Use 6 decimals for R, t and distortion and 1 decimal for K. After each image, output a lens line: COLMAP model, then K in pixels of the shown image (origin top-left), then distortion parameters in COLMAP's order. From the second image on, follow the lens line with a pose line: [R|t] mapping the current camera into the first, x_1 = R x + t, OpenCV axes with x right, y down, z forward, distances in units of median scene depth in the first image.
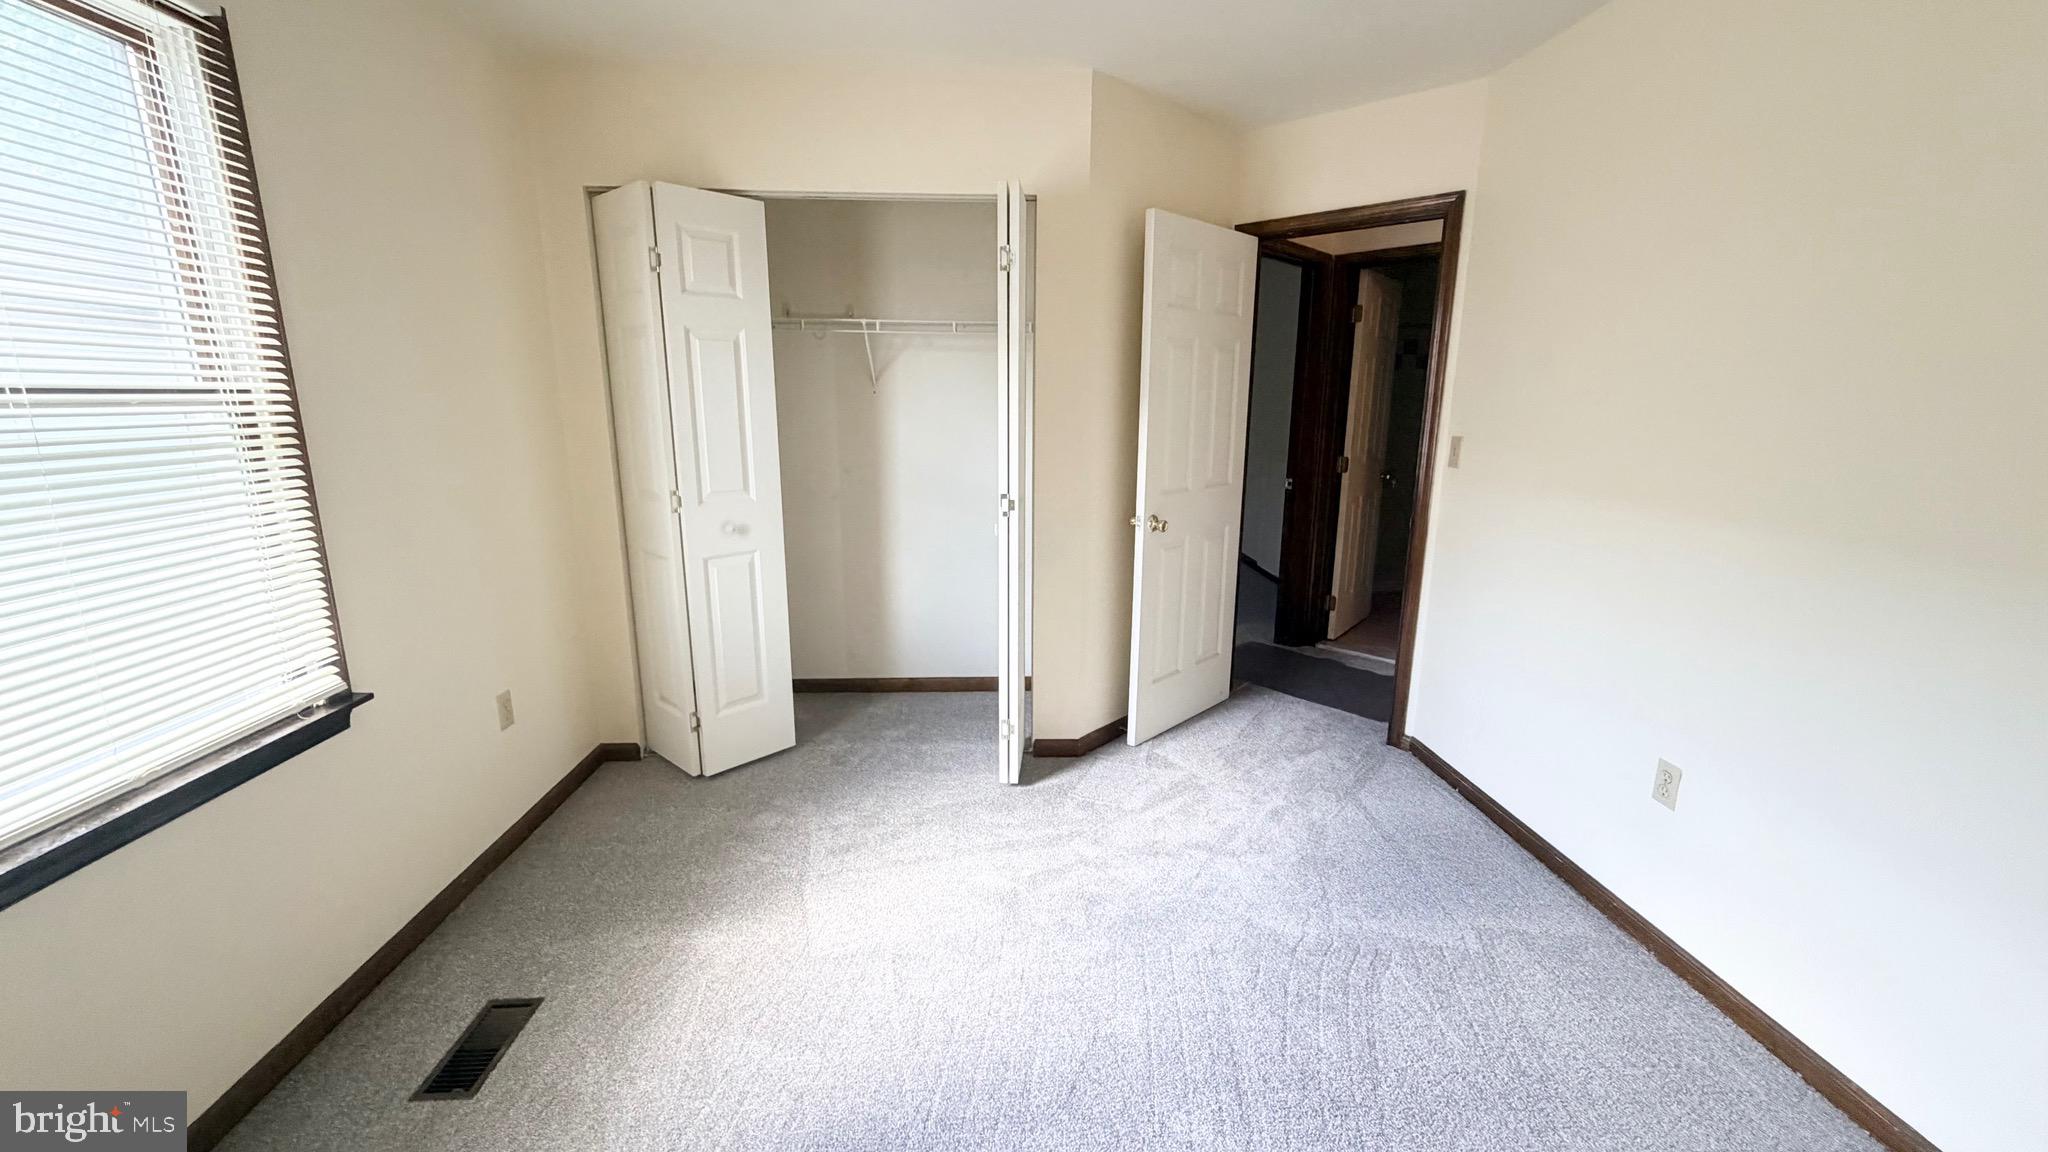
lens RADIAL K [[818.4, 0, 1022.3], [0, 818.4, 576.3], [0, 0, 1]] dist [0.000039, -0.000263]
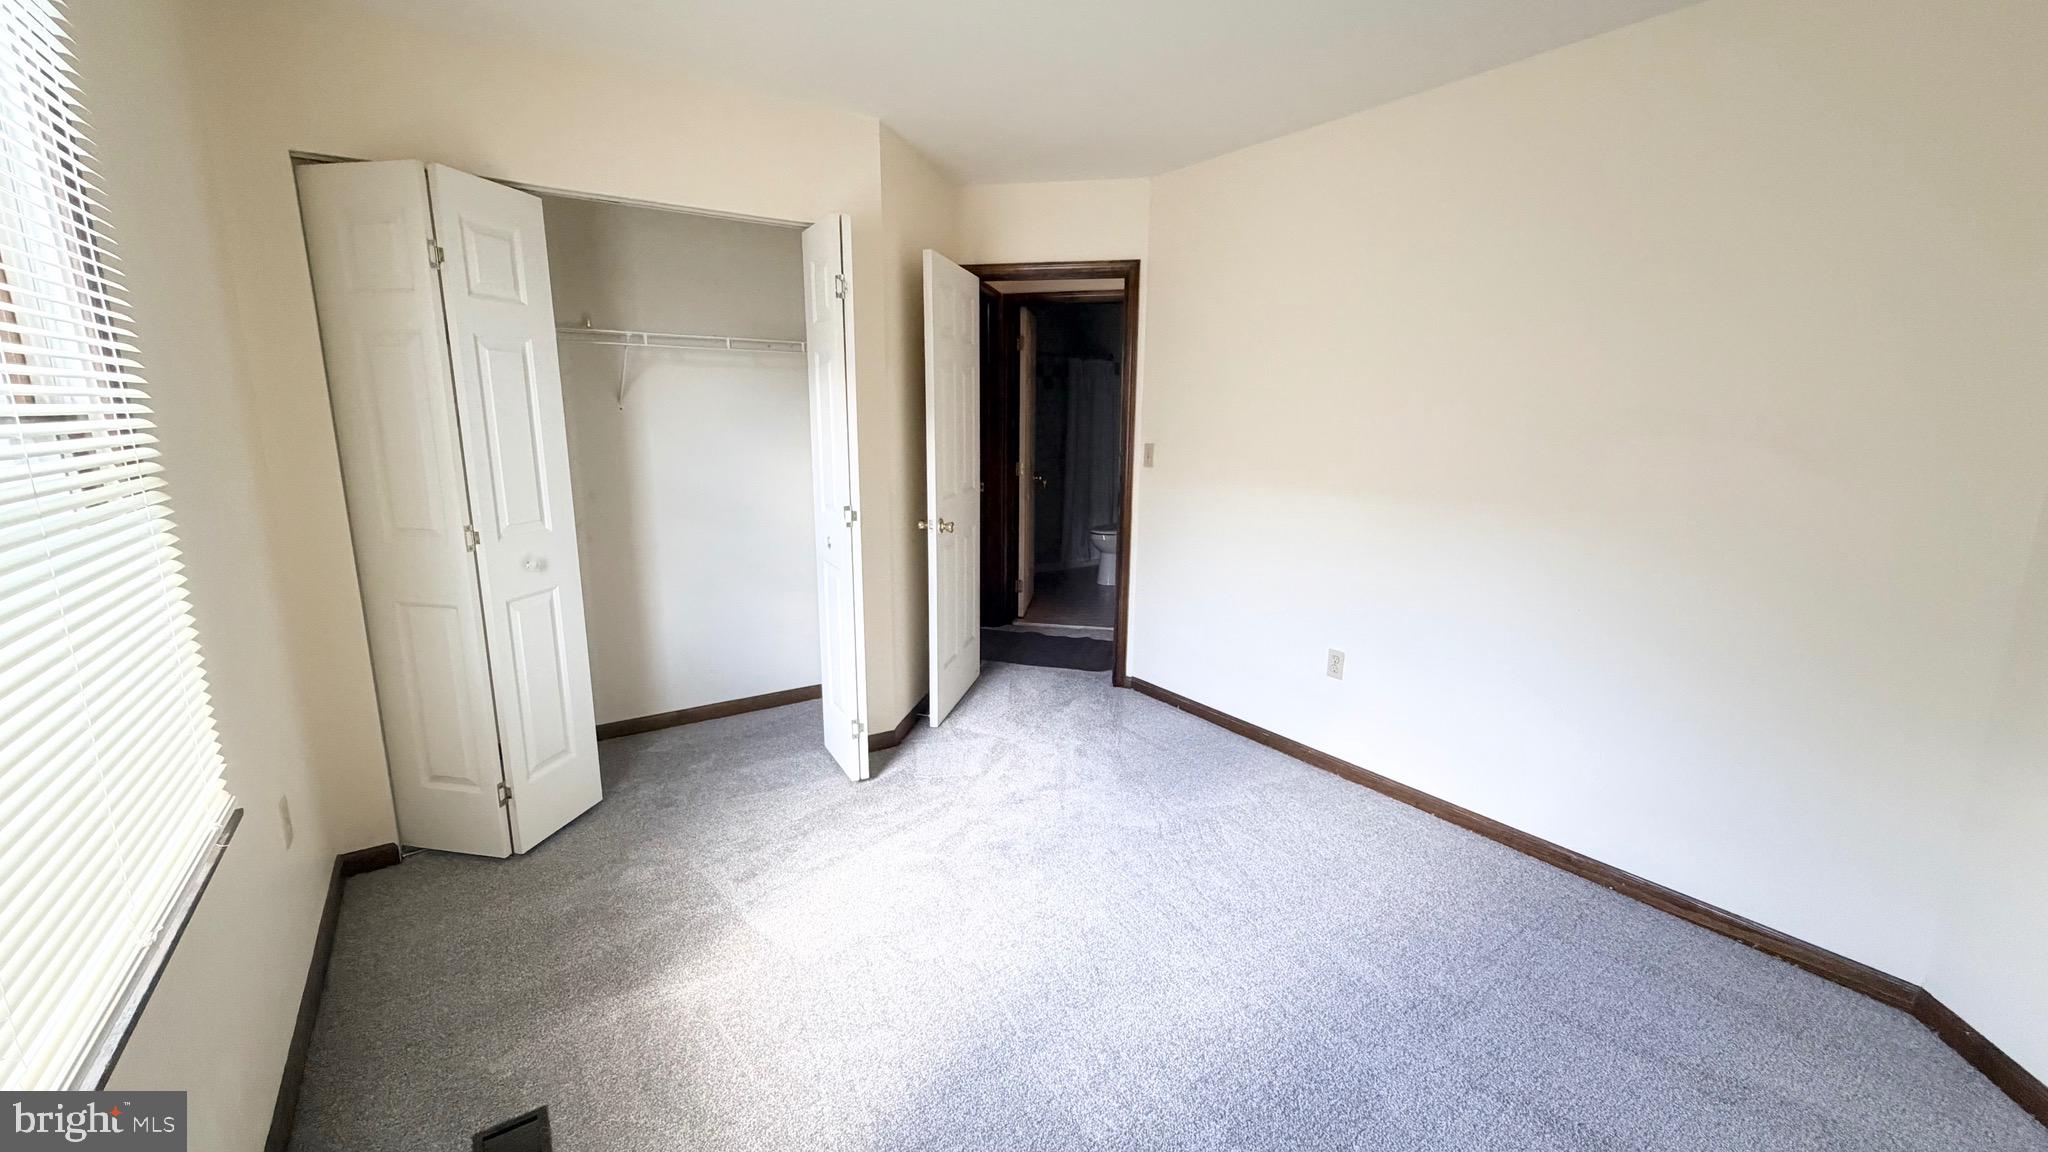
lens RADIAL K [[818.4, 0, 1017.9], [0, 818.4, 577.3], [0, 0, 1]] dist [0.000039, -0.000263]
pose [[0.851771, -0.104291, 0.513429, -0.357938], [0.110162, 0.993730, 0.019095, -0.004052], [-0.512201, 0.040296, 0.857920, -0.019942]]
